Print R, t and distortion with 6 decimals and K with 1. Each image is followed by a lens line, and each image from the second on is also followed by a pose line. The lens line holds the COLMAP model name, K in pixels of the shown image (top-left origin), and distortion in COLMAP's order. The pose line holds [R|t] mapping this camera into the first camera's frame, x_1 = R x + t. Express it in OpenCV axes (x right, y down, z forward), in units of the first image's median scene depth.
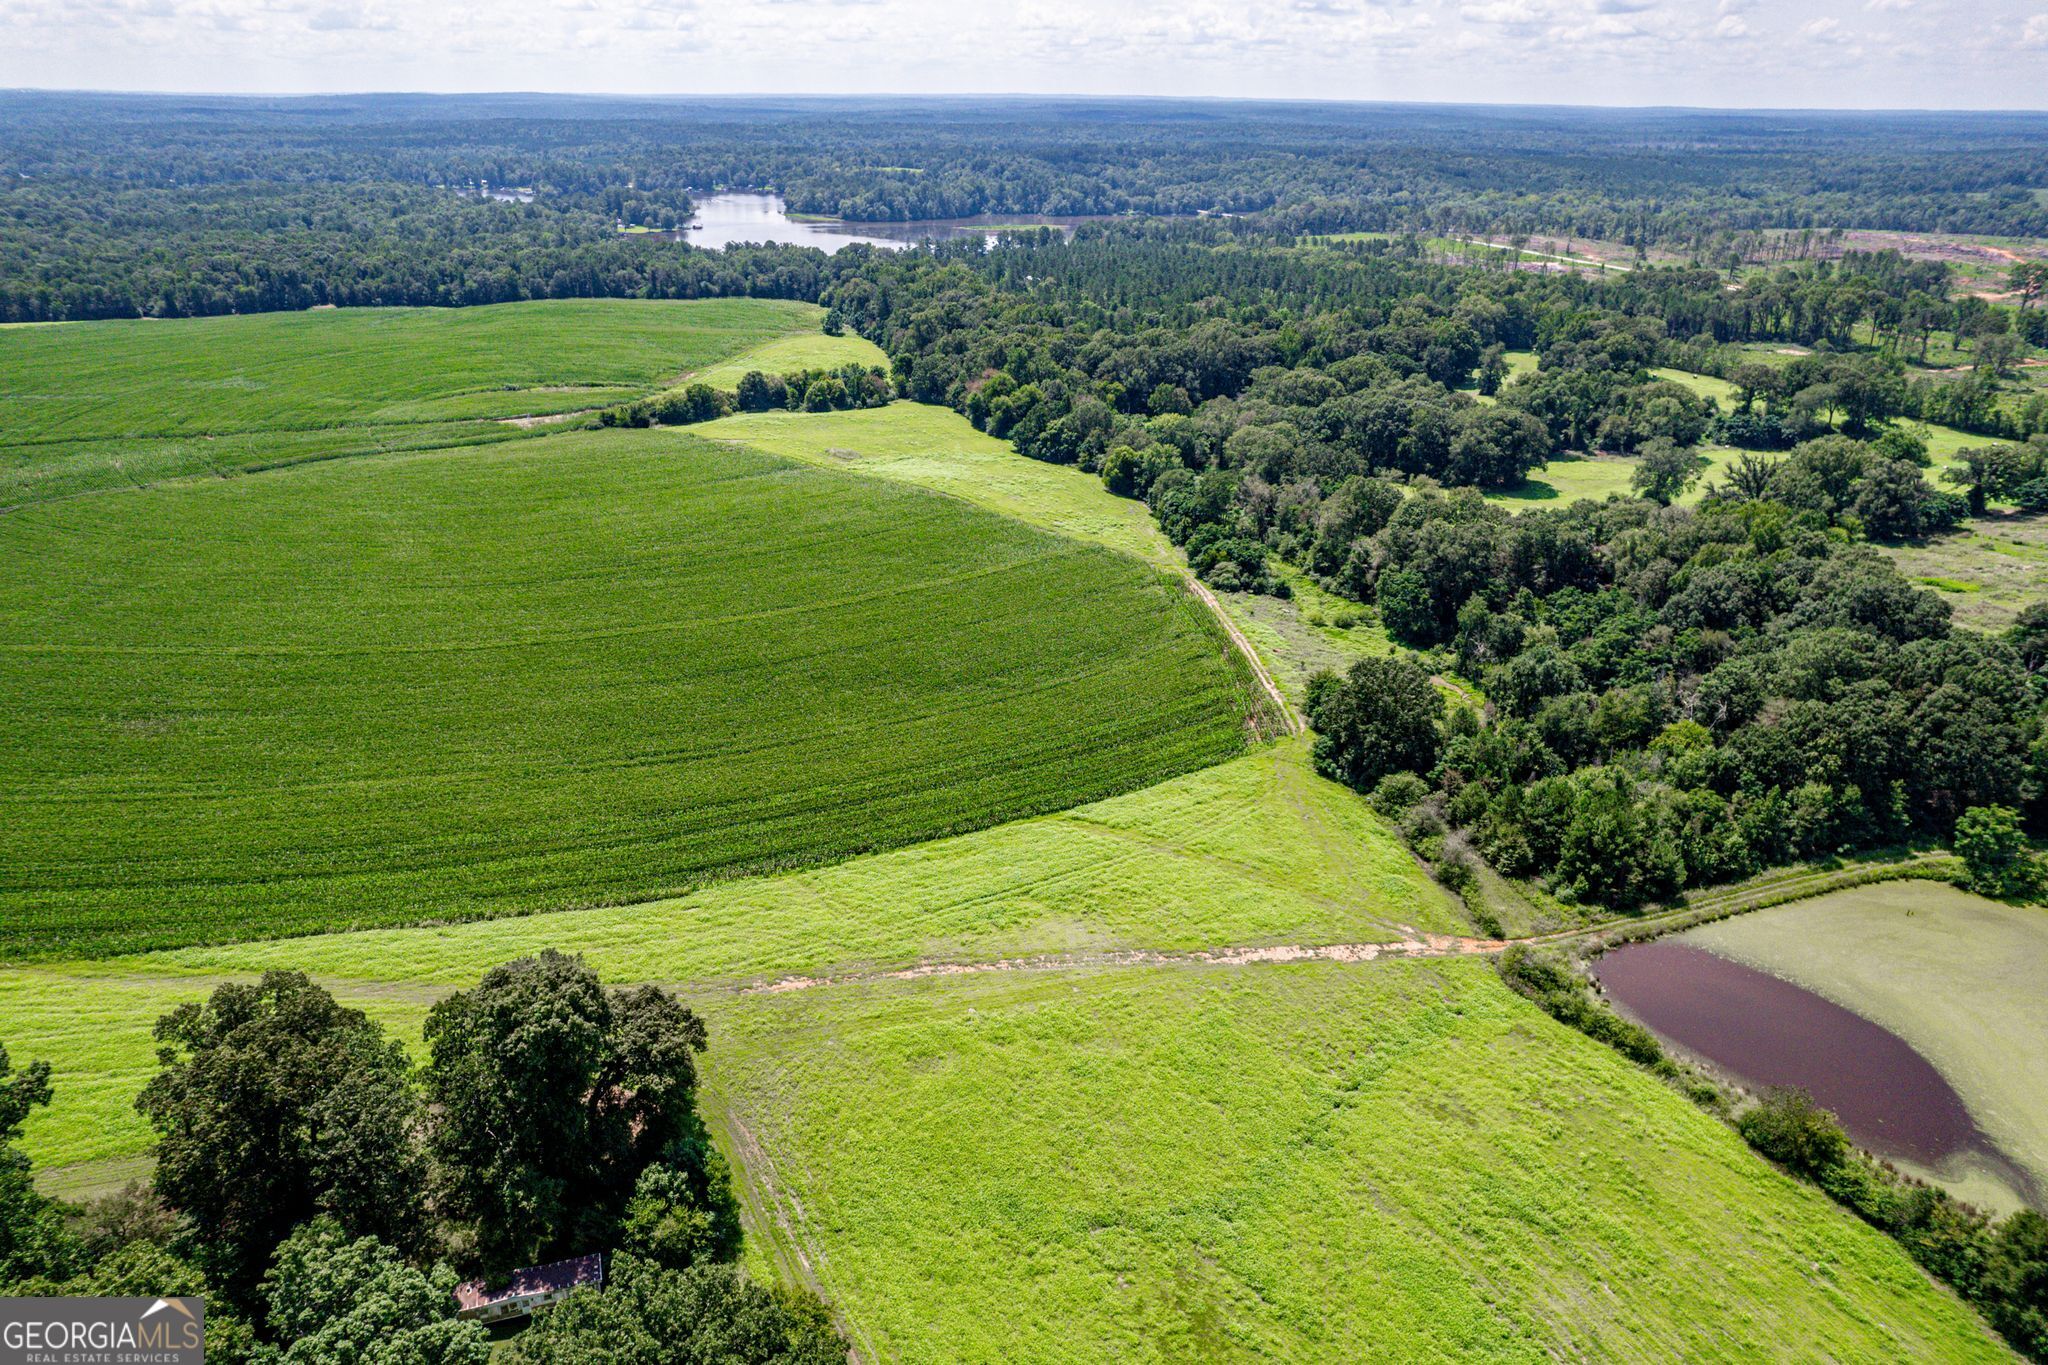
lens RADIAL K [[1319.5, 0, 1026.6], [0, 1319.5, 671.0], [0, 0, 1]] dist [-0.091007, 0.085986]
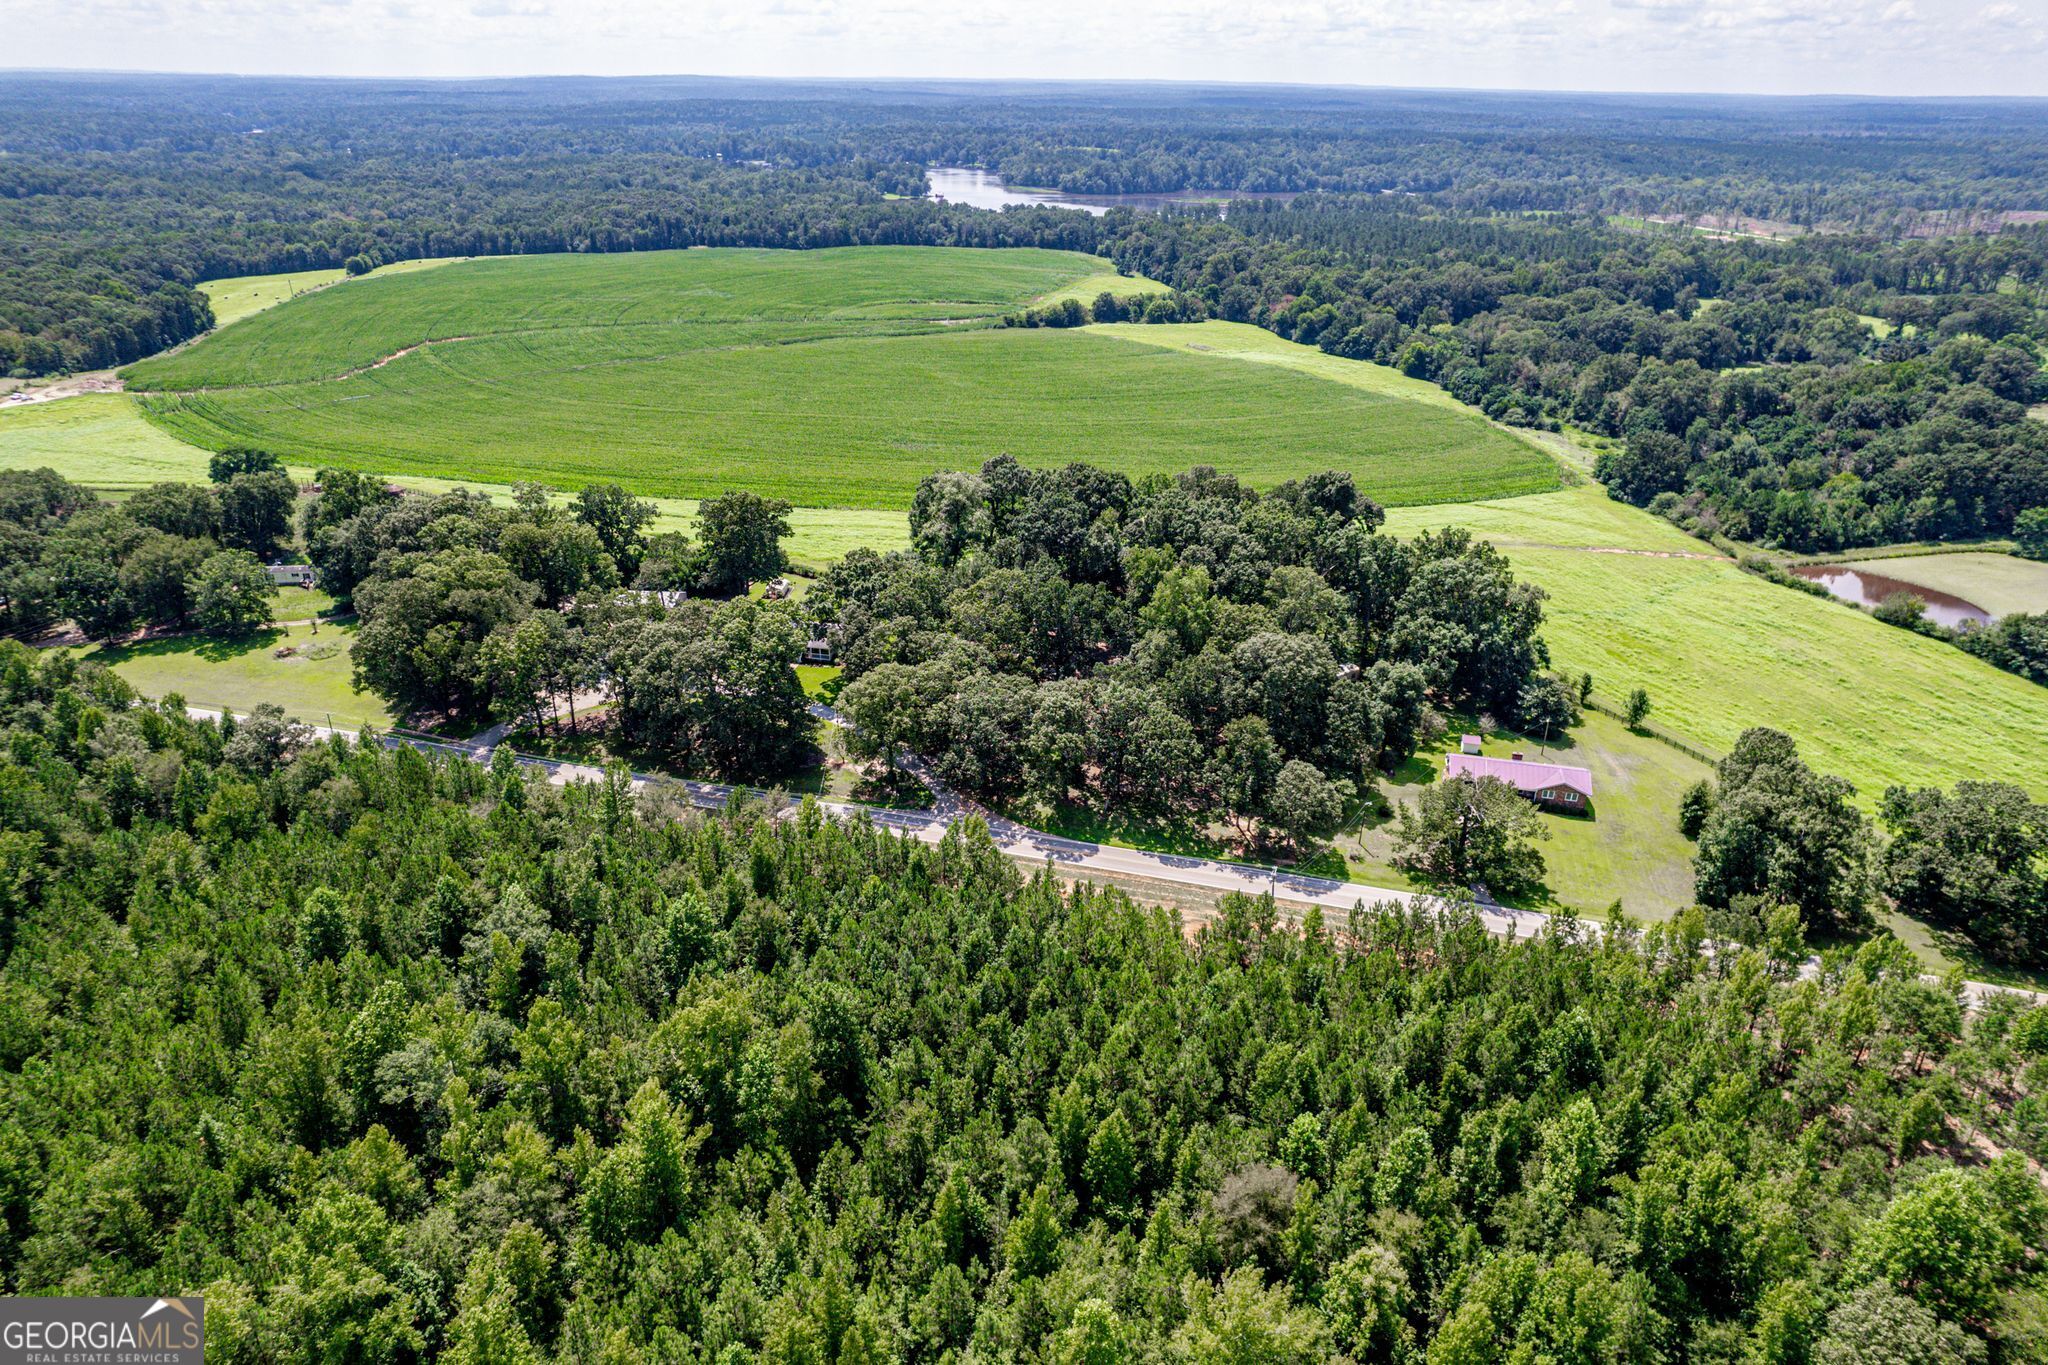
lens RADIAL K [[1319.5, 0, 1026.6], [0, 1319.5, 671.0], [0, 0, 1]] dist [-0.091007, 0.085986]
pose [[0.995801, 0.040607, -0.082042, -0.197368], [-0.039829, 0.999145, 0.011094, 0.164148], [0.082422, -0.007780, 0.996567, -0.371114]]
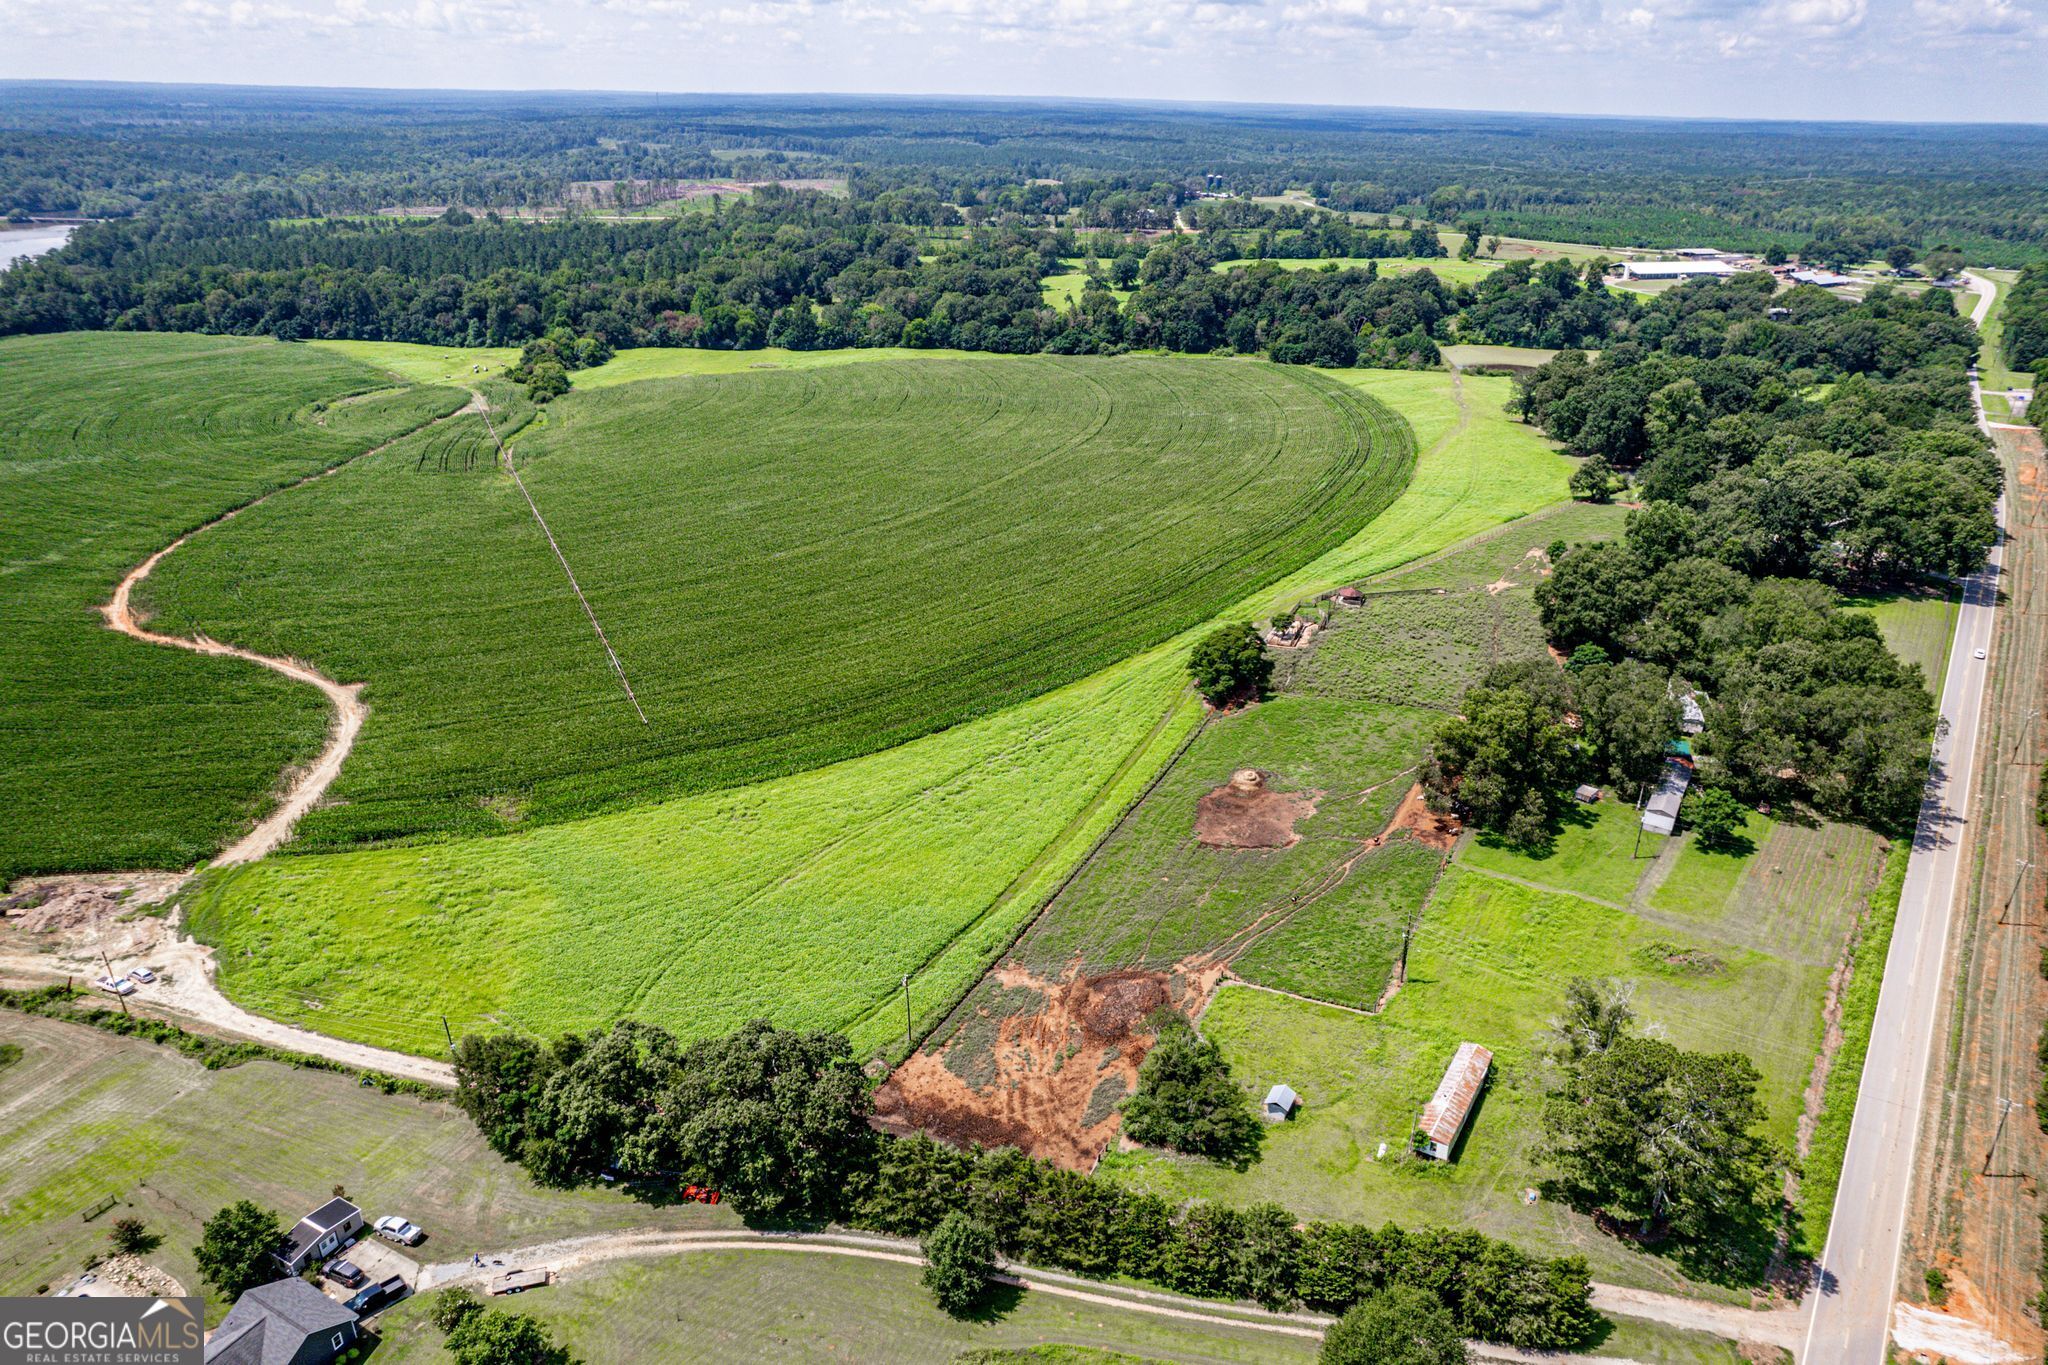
lens RADIAL K [[1309.7, 0, 1026.5], [0, 1309.7, 684.9], [0, 0, 1]] dist [-0.086136, 0.080663]
pose [[0.440467, -0.377848, 0.814383, -1.237637], [0.354690, 0.906562, 0.228779, -0.080247], [-0.824733, 0.188084, 0.533330, 0.142773]]
